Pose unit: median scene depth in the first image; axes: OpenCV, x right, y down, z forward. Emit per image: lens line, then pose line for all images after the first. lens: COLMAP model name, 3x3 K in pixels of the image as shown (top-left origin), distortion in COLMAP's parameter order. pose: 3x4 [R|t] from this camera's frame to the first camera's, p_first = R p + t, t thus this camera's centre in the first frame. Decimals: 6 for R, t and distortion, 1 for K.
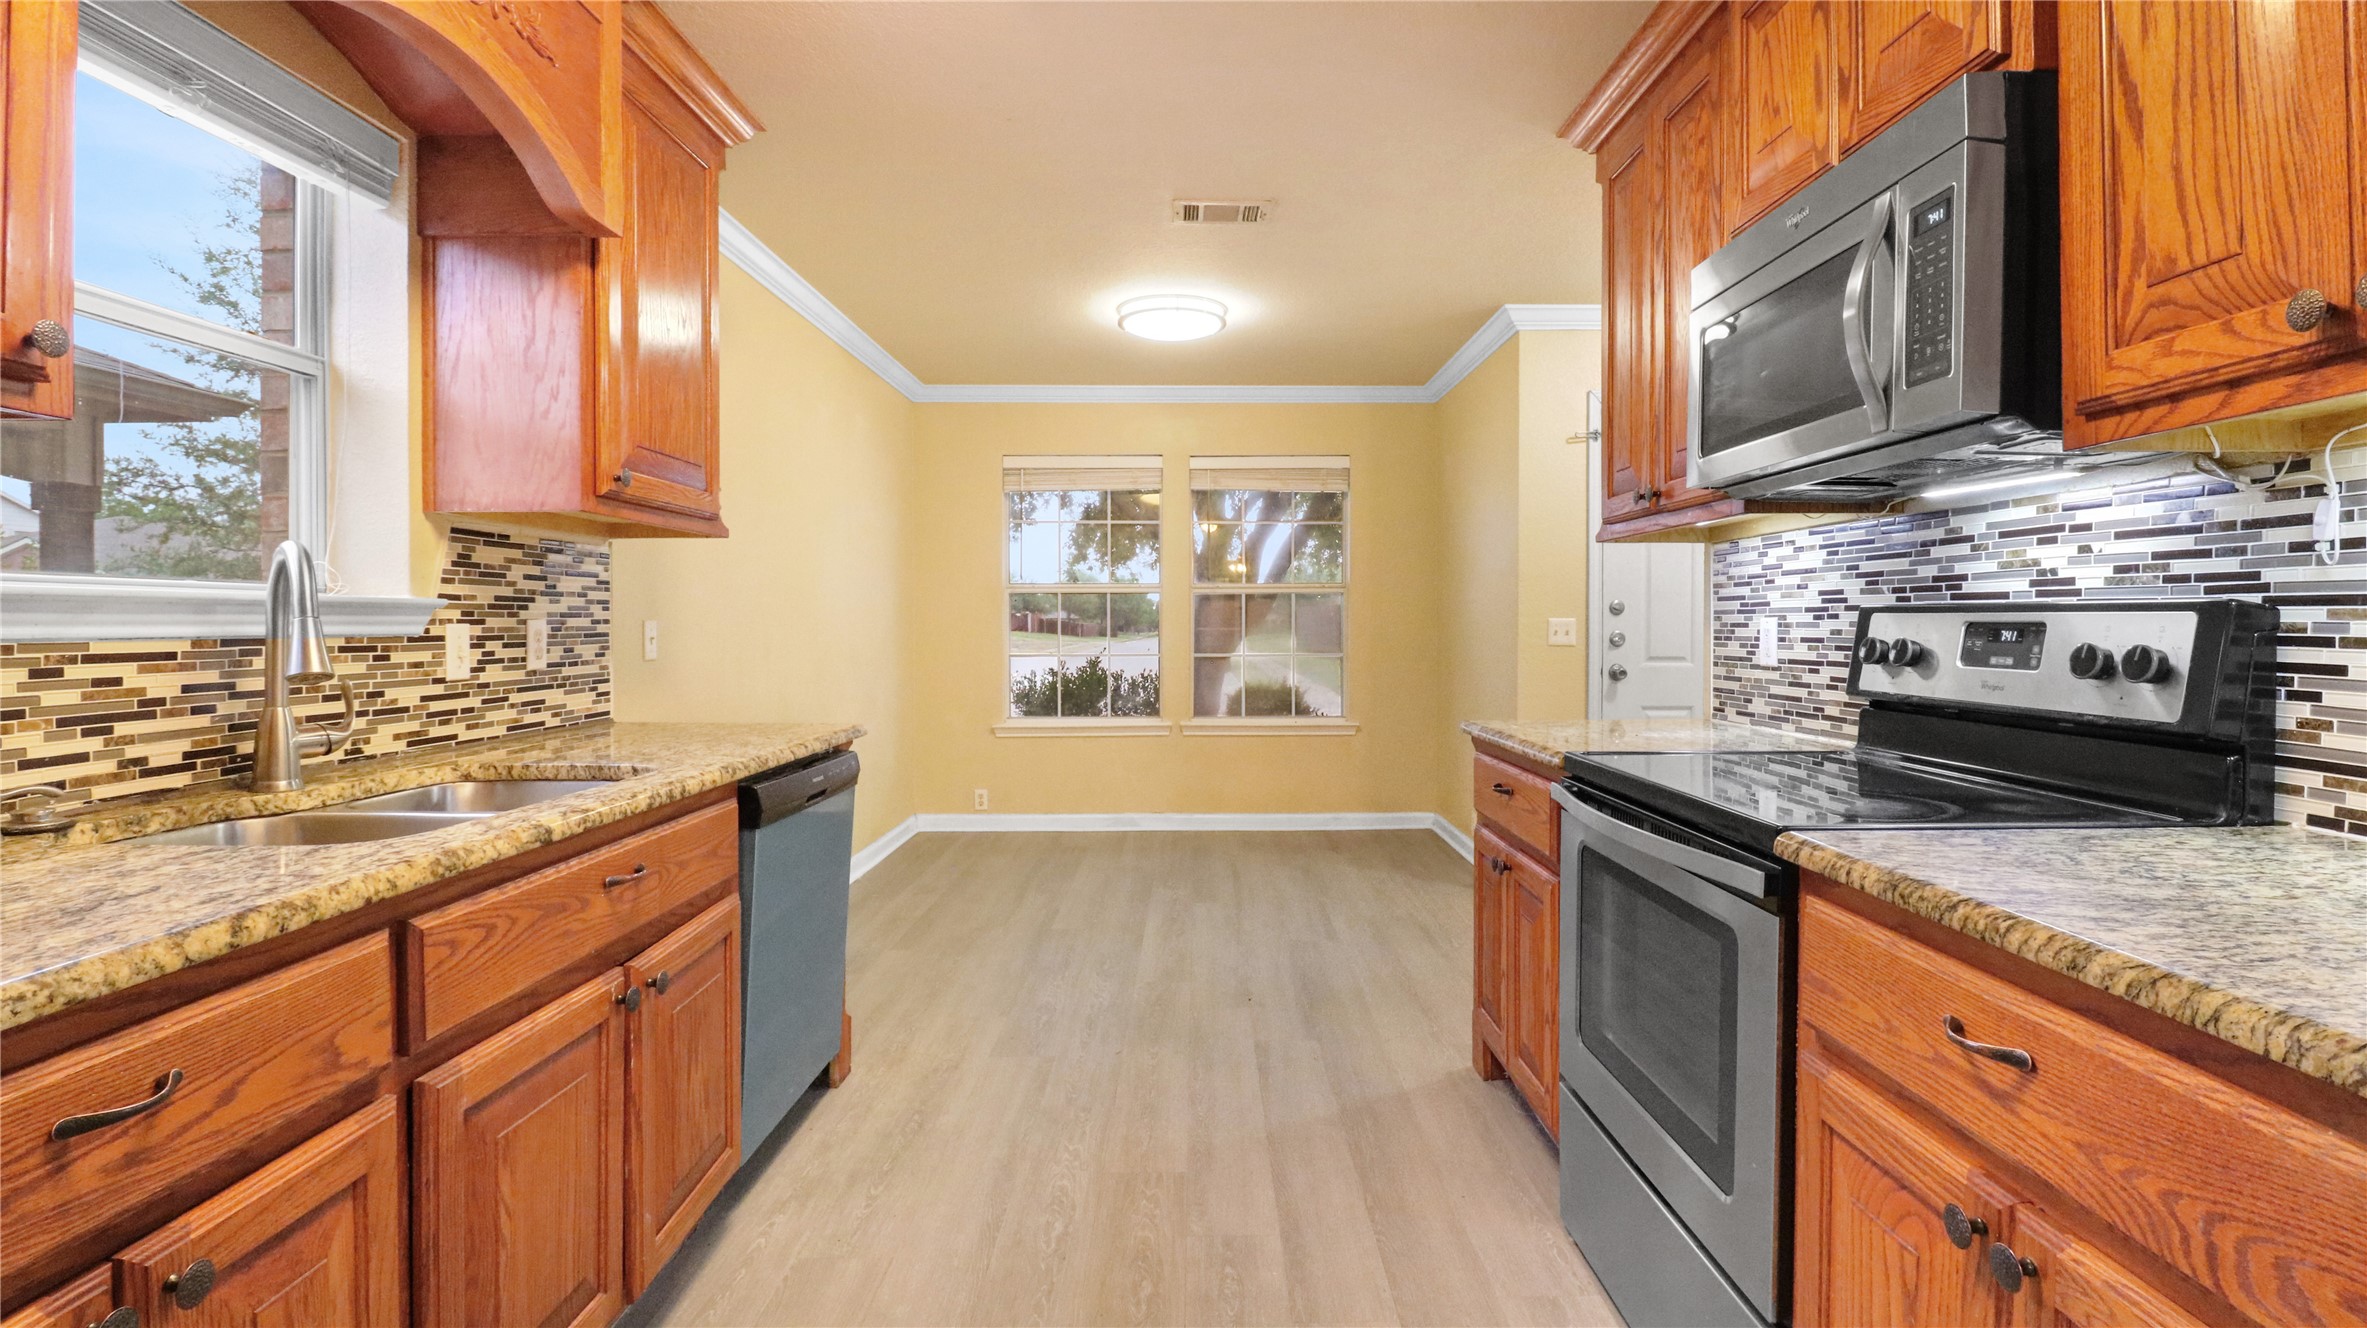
lens RADIAL K [[1111.3, 0, 1193.2], [0, 1111.3, 637.7], [0, 0, 1]] dist [-0.028923, -0.000090]
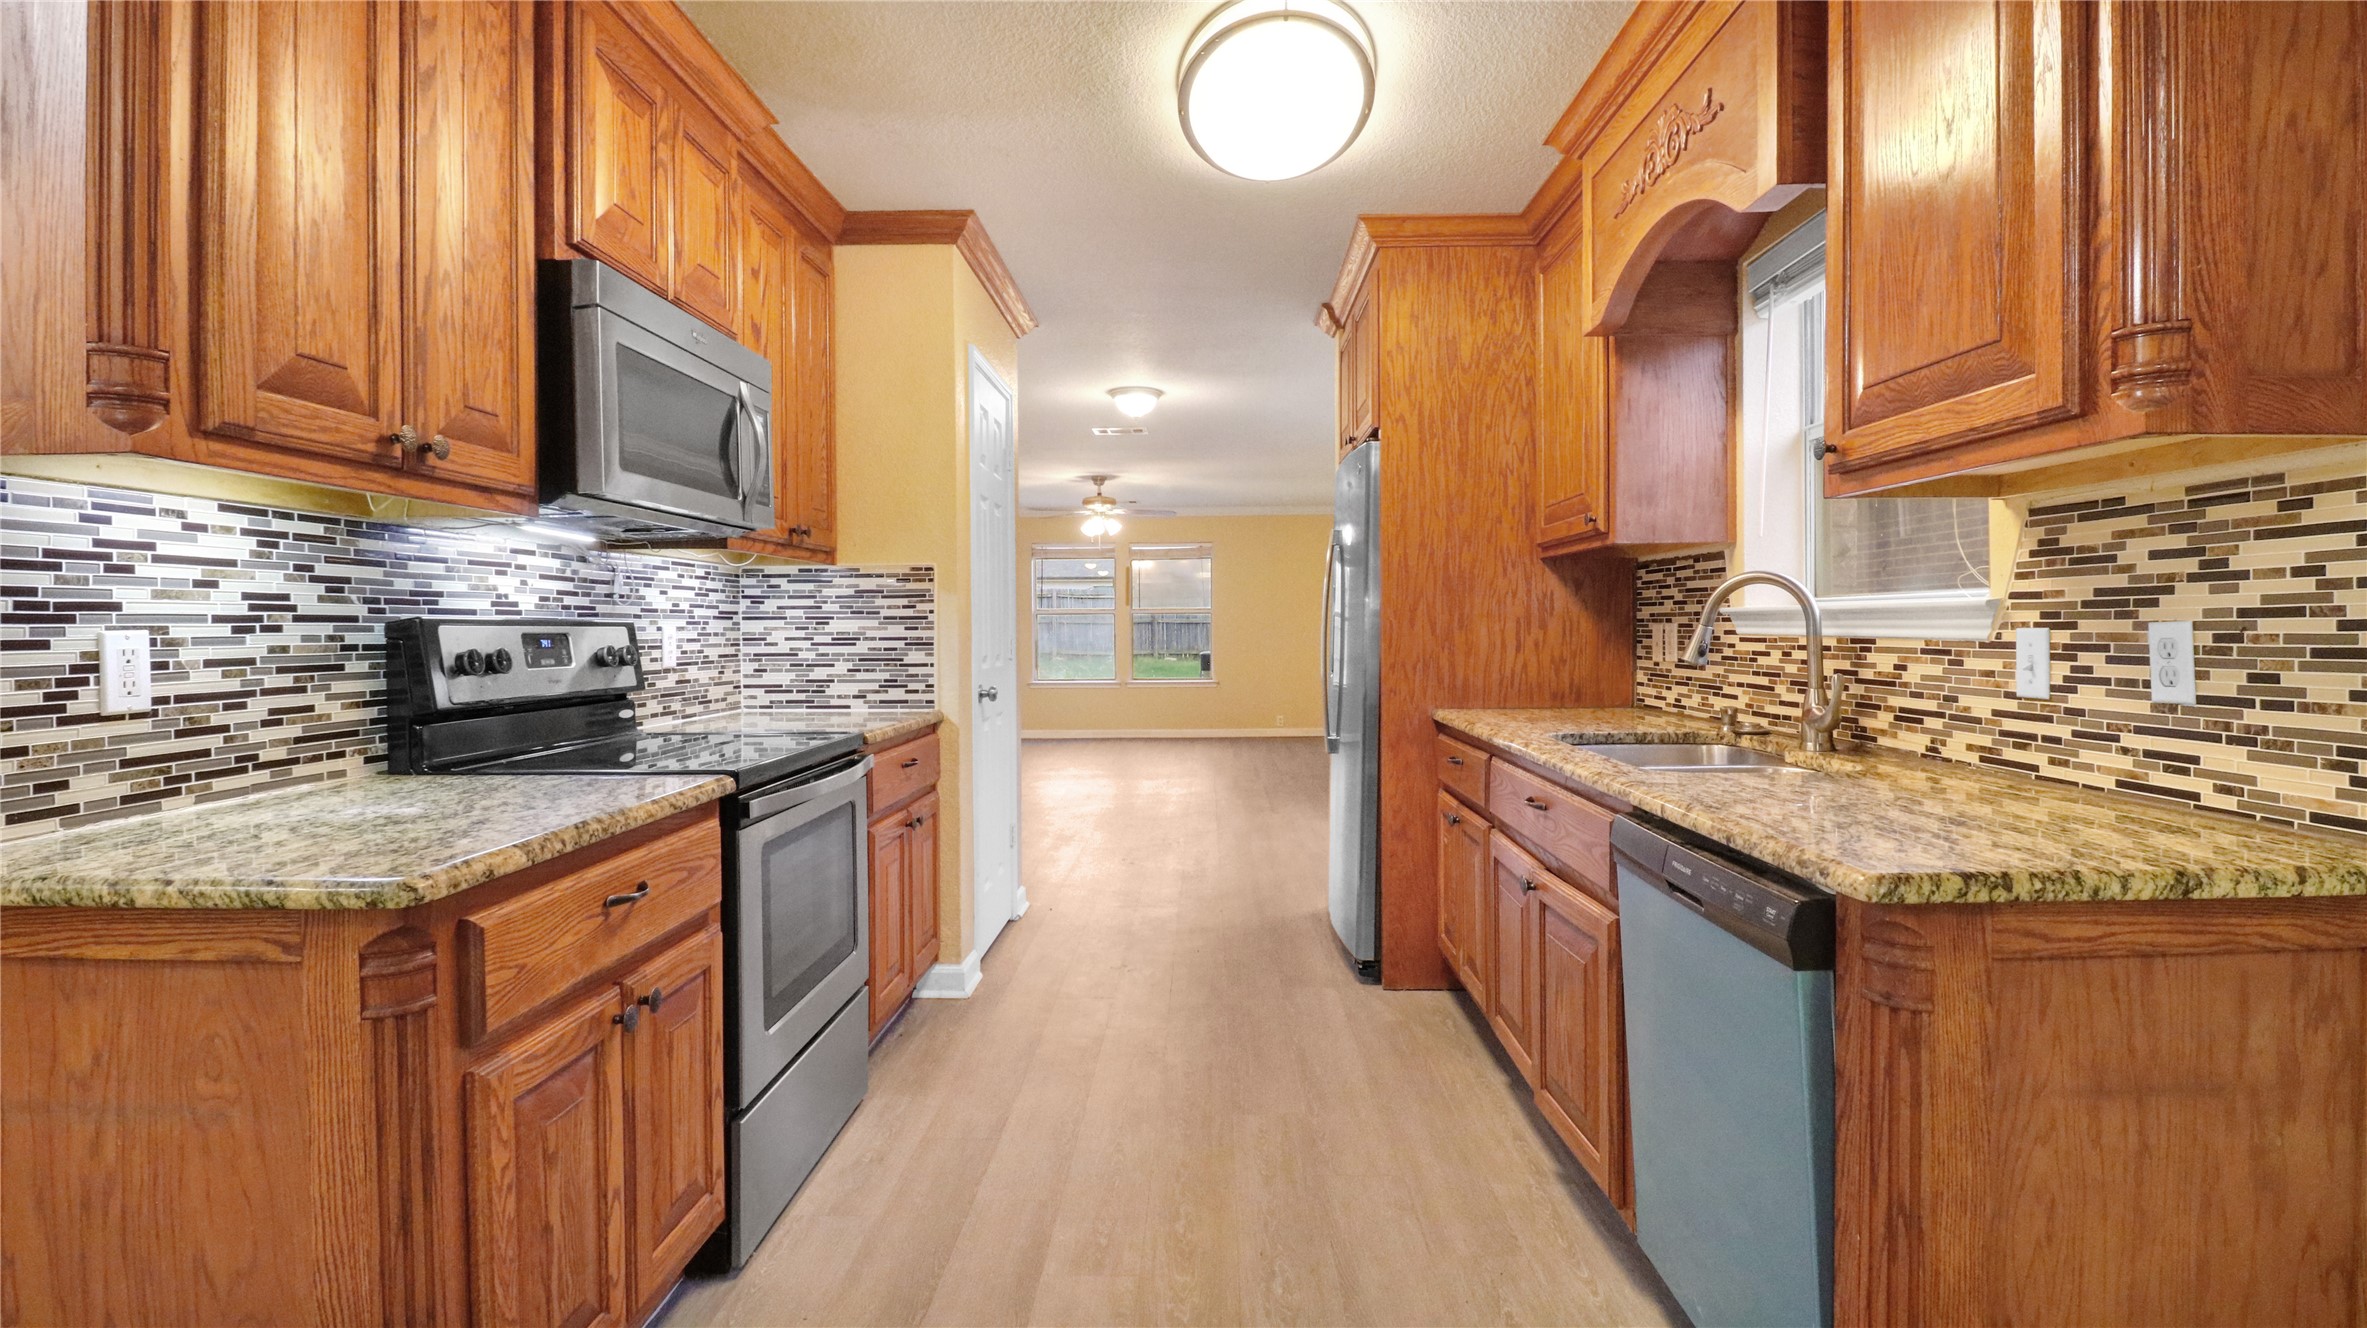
lens RADIAL K [[1111.3, 0, 1193.2], [0, 1111.3, 637.7], [0, 0, 1]] dist [-0.028923, -0.000090]
pose [[-0.999762, 0.005567, 0.021073, -0.069029], [0.006073, 0.999692, 0.024049, -0.027556], [-0.020933, 0.024171, -0.999489, 1.747946]]
